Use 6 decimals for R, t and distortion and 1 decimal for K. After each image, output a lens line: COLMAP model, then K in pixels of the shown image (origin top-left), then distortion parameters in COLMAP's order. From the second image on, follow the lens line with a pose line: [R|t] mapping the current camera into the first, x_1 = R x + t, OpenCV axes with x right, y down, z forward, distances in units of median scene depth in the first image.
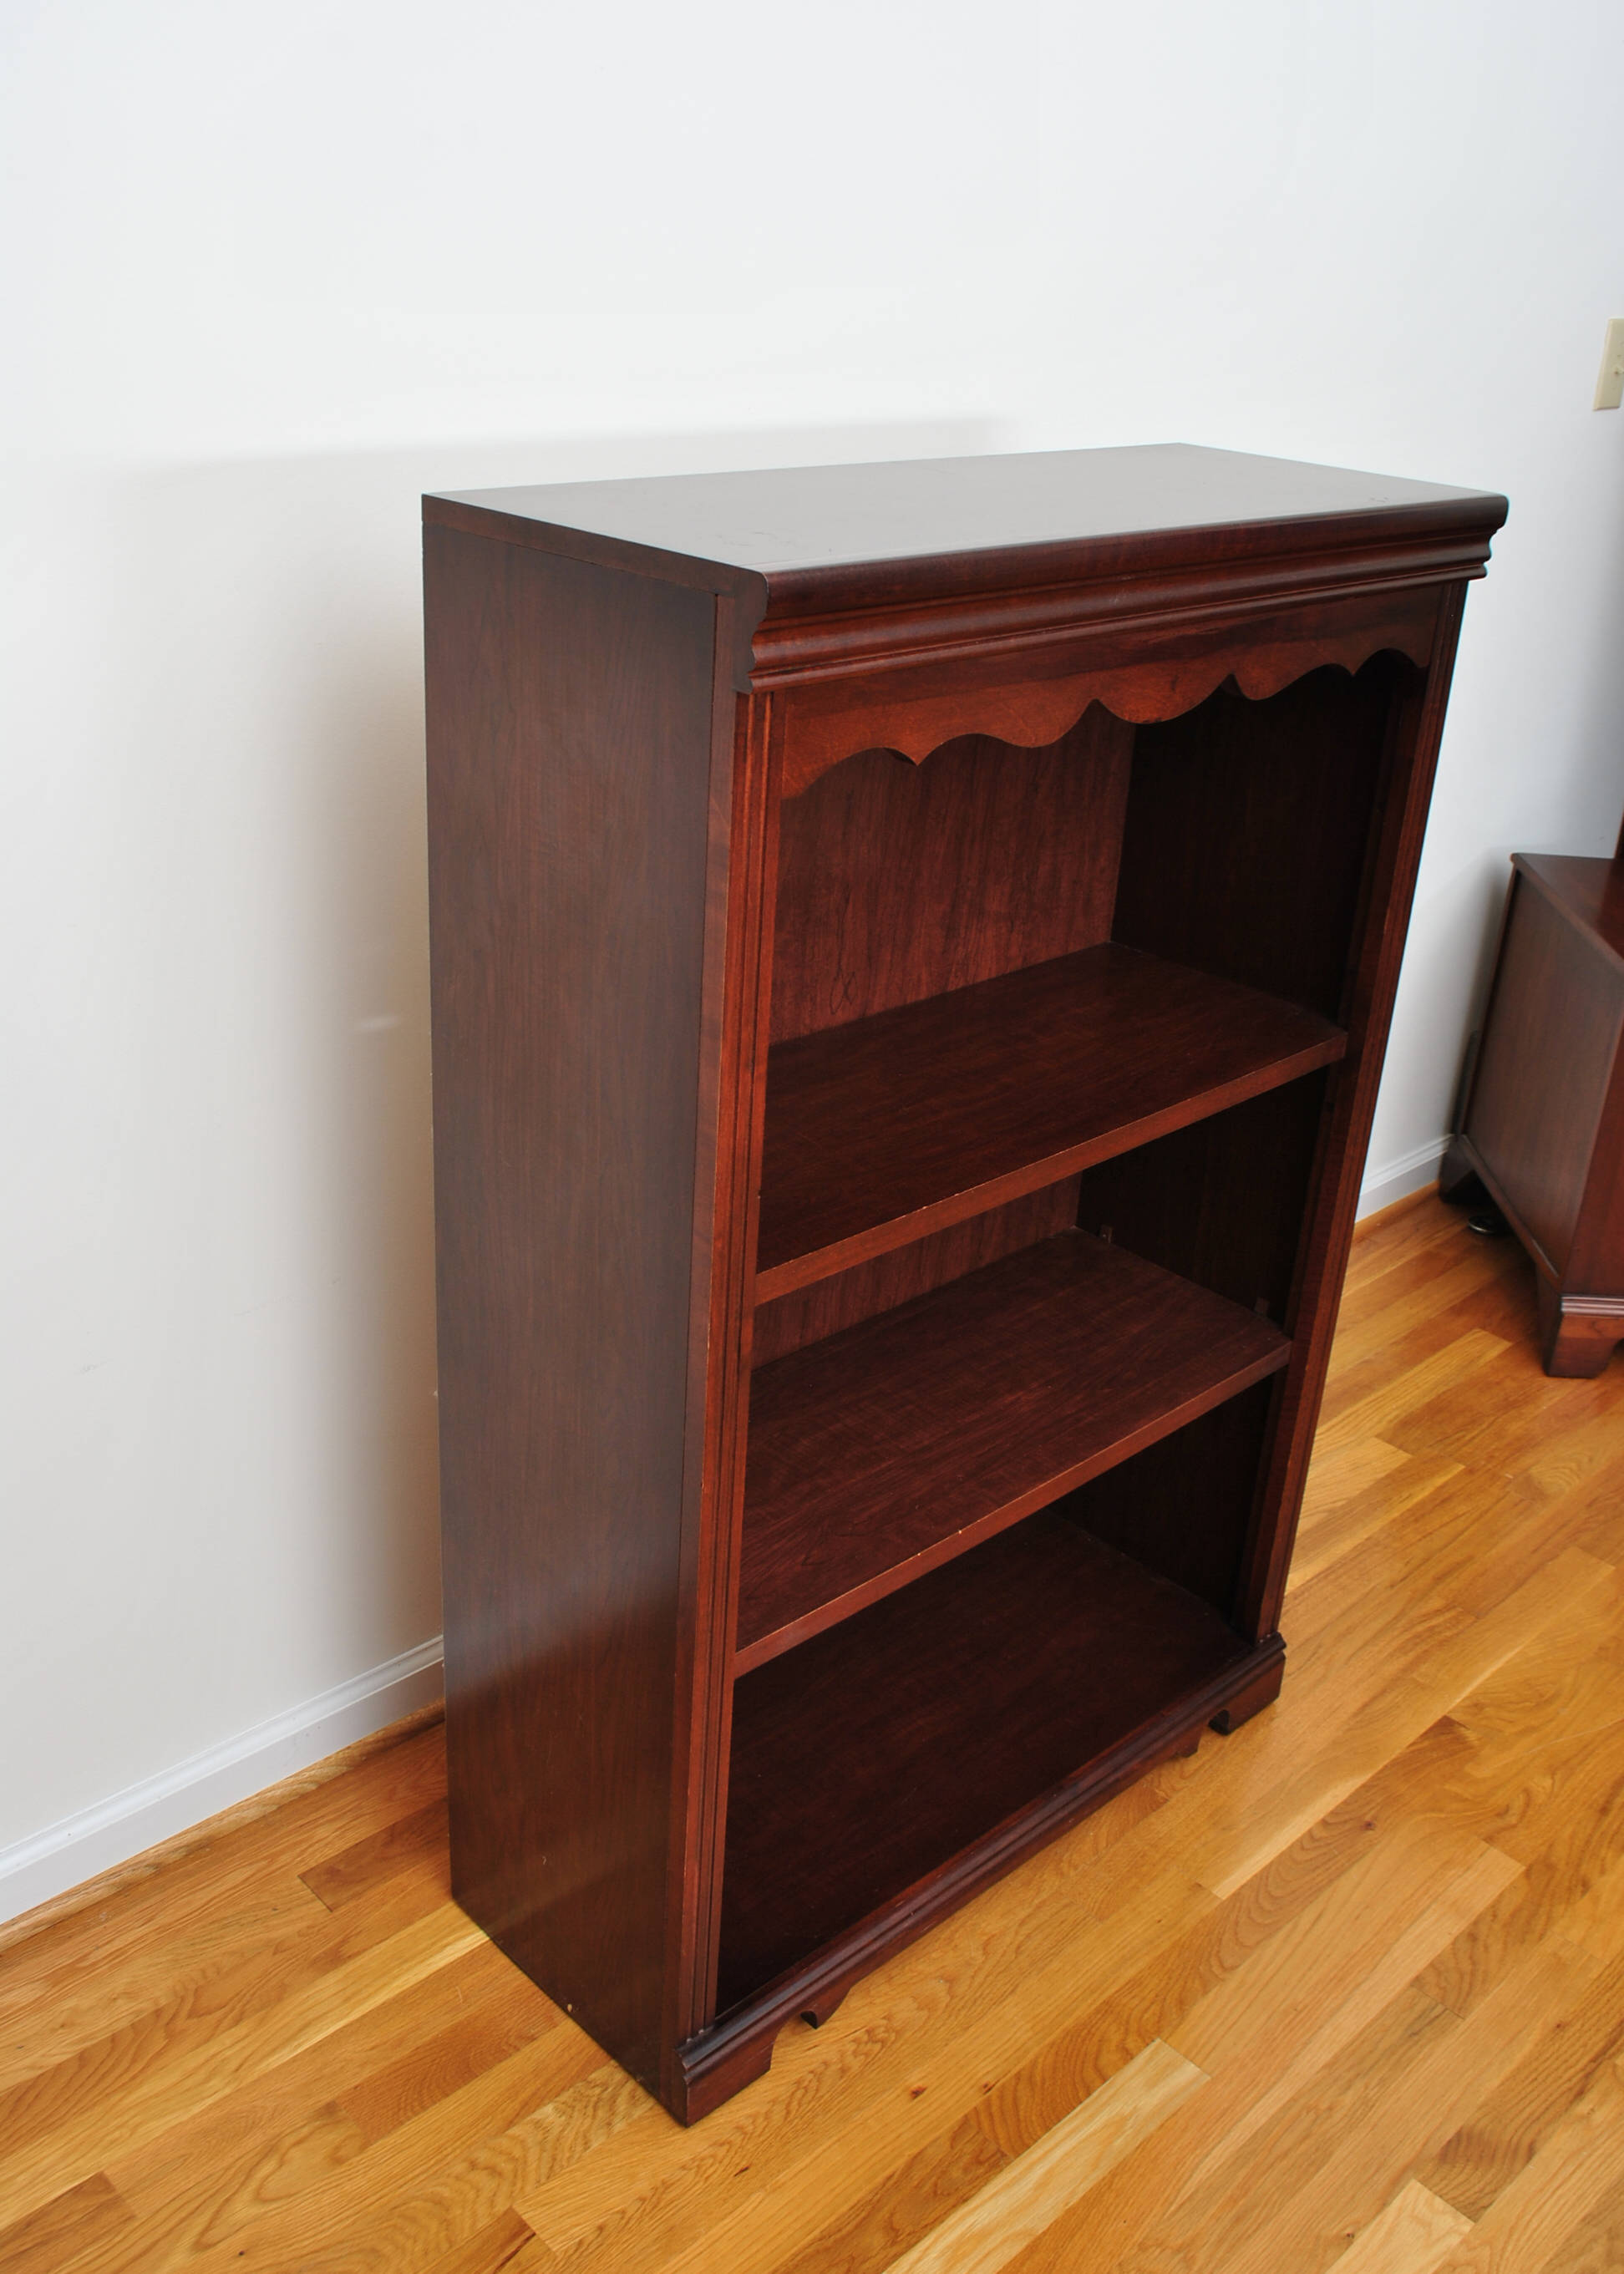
lens RADIAL K [[2075.8, 0, 809.9], [0, 2075.8, 1172.4], [0, 0, 1]] dist [-0.074102, 0.003354]
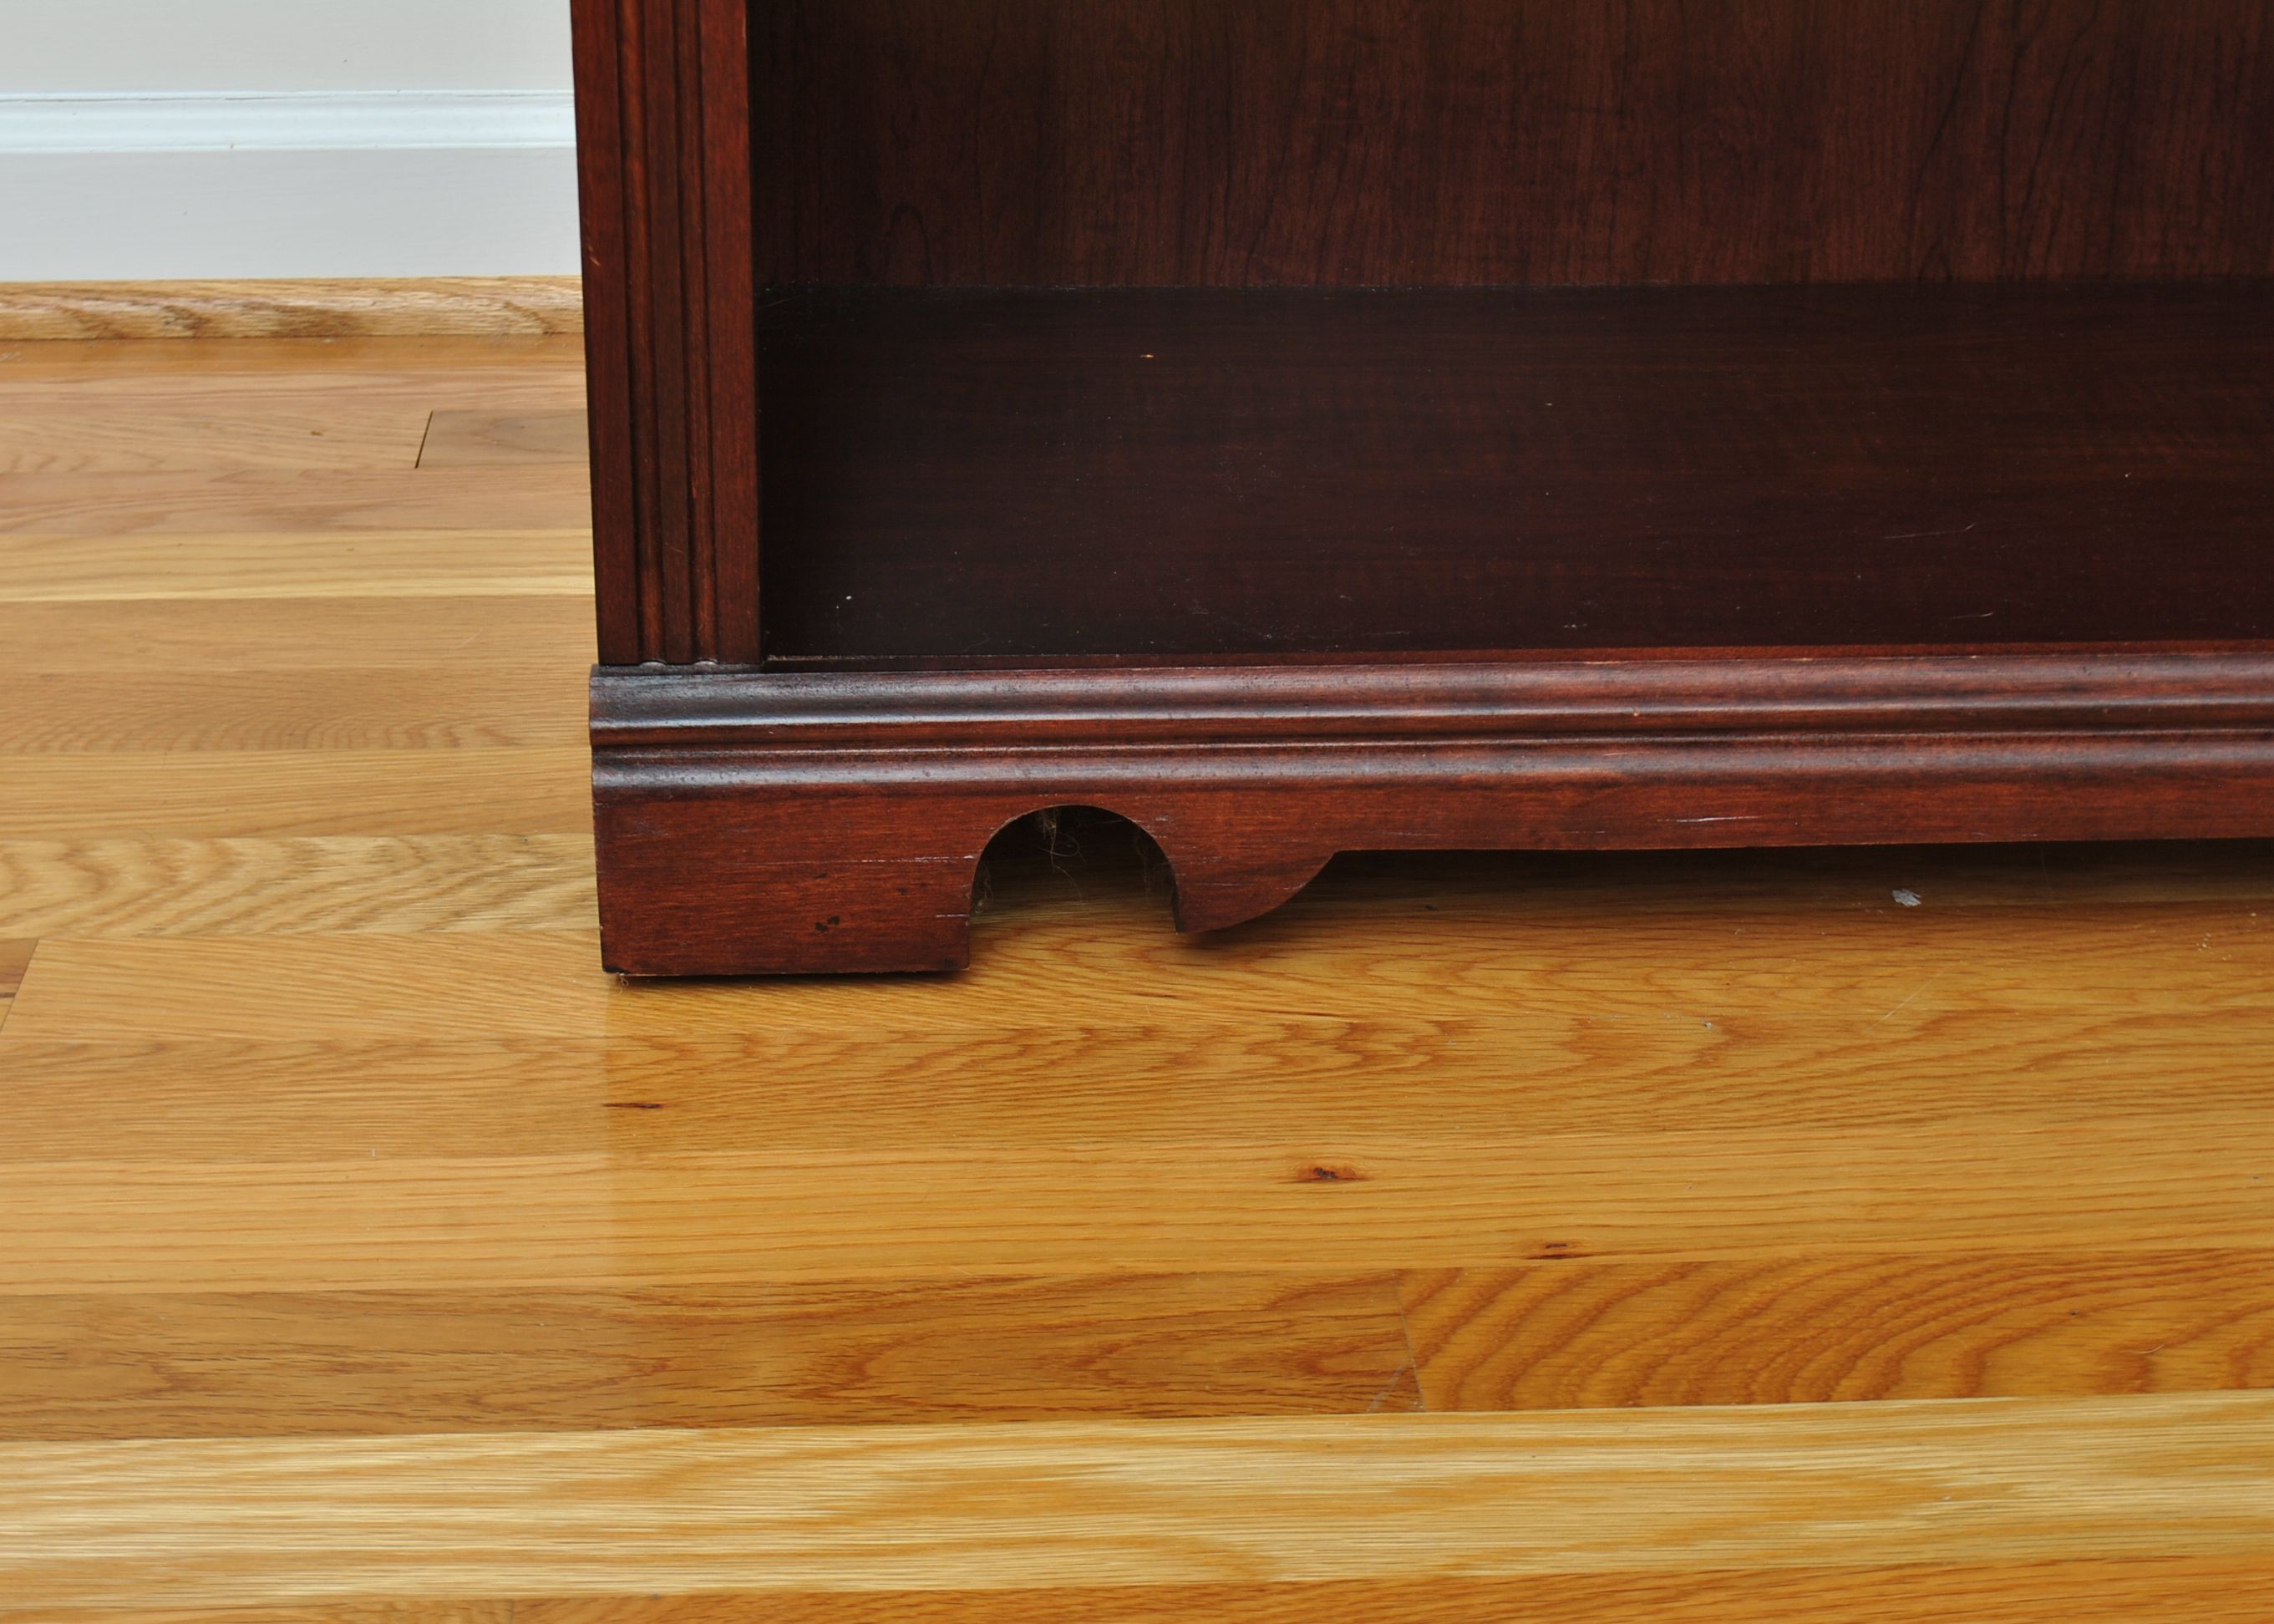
lens RADIAL K [[4045.1, 0, 1137.0], [0, 4045.1, 812.0], [0, 0, 1]] dist [-0.015863, 0.043441]
pose [[0.757884, 0.225340, -0.612236, 0.353697], [-0.253215, 0.966486, 0.042273, 0.379578], [0.601244, 0.122989, 0.789544, 0.534789]]
